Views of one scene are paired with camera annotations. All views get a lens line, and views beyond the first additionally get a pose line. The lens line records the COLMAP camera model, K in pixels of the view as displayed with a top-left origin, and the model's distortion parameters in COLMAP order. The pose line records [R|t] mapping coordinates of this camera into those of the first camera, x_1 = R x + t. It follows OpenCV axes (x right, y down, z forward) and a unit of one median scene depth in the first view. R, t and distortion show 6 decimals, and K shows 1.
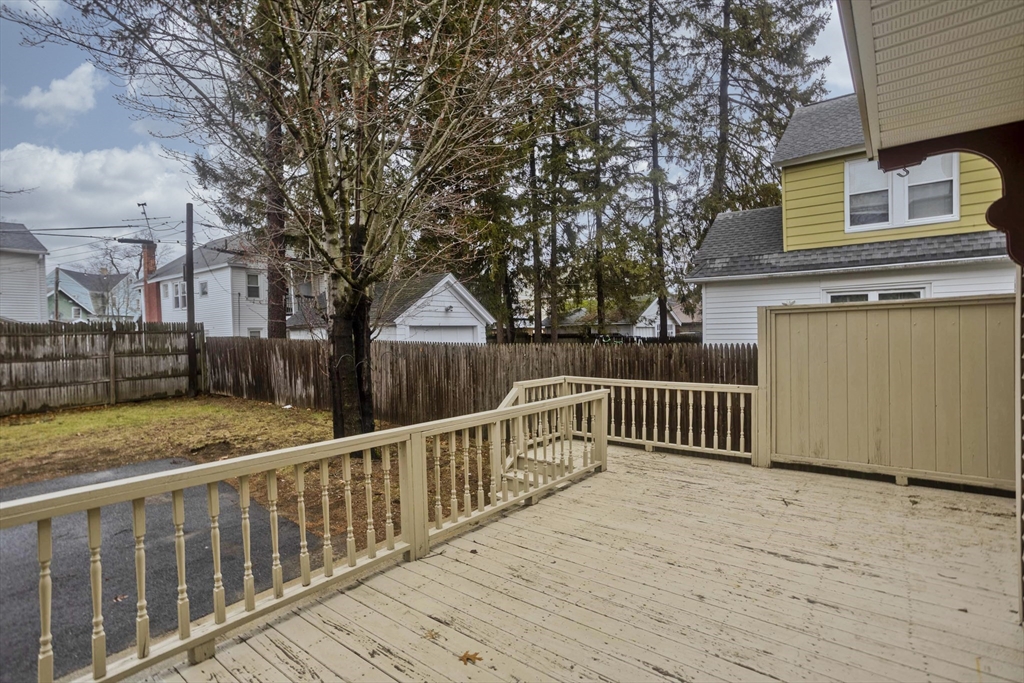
lens RADIAL K [[503.0, 0, 530.9], [0, 503.0, 340.8], [0, 0, 1]] dist [-0.042477, 0.024620]
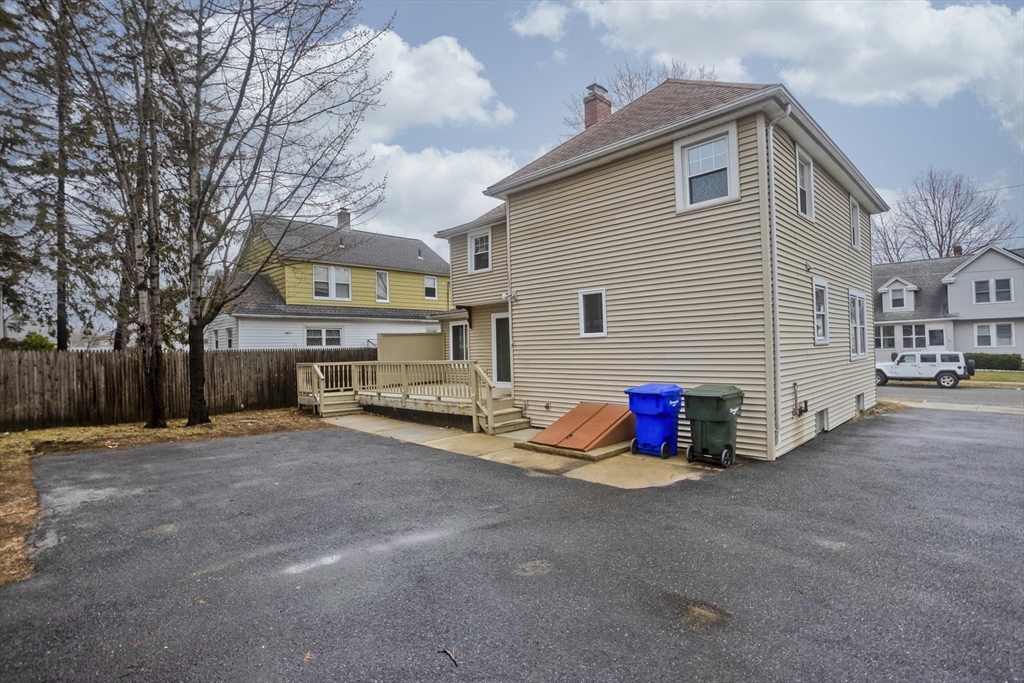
lens RADIAL K [[503.0, 0, 522.1], [0, 503.0, 336.8], [0, 0, 1]] dist [-0.042477, 0.024620]
pose [[0.127650, 0.038035, 0.991090, -1.011417], [0.044124, 0.998057, -0.043986, 0.051027], [-0.990837, 0.049345, 0.125724, -0.079549]]
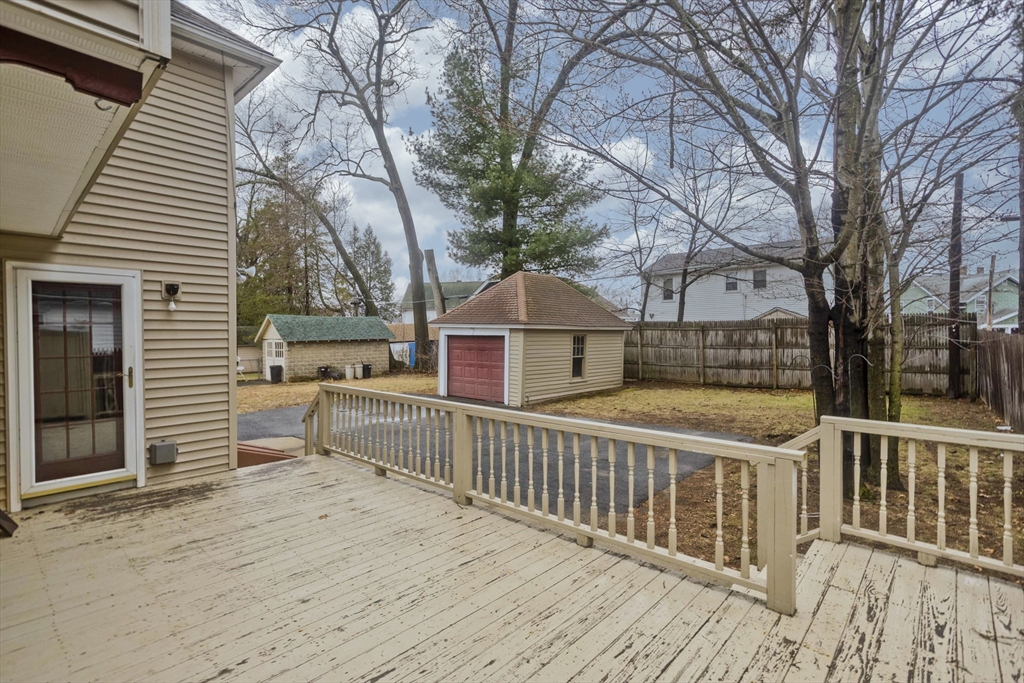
lens RADIAL K [[503.0, 0, 507.1], [0, 503.0, 343.8], [0, 0, 1]] dist [-0.042477, 0.024620]
pose [[-0.121373, 0.037034, -0.991916, 0.316718], [-0.006976, 0.999247, 0.038161, -0.012347], [0.992582, 0.011551, -0.121024, 0.379017]]
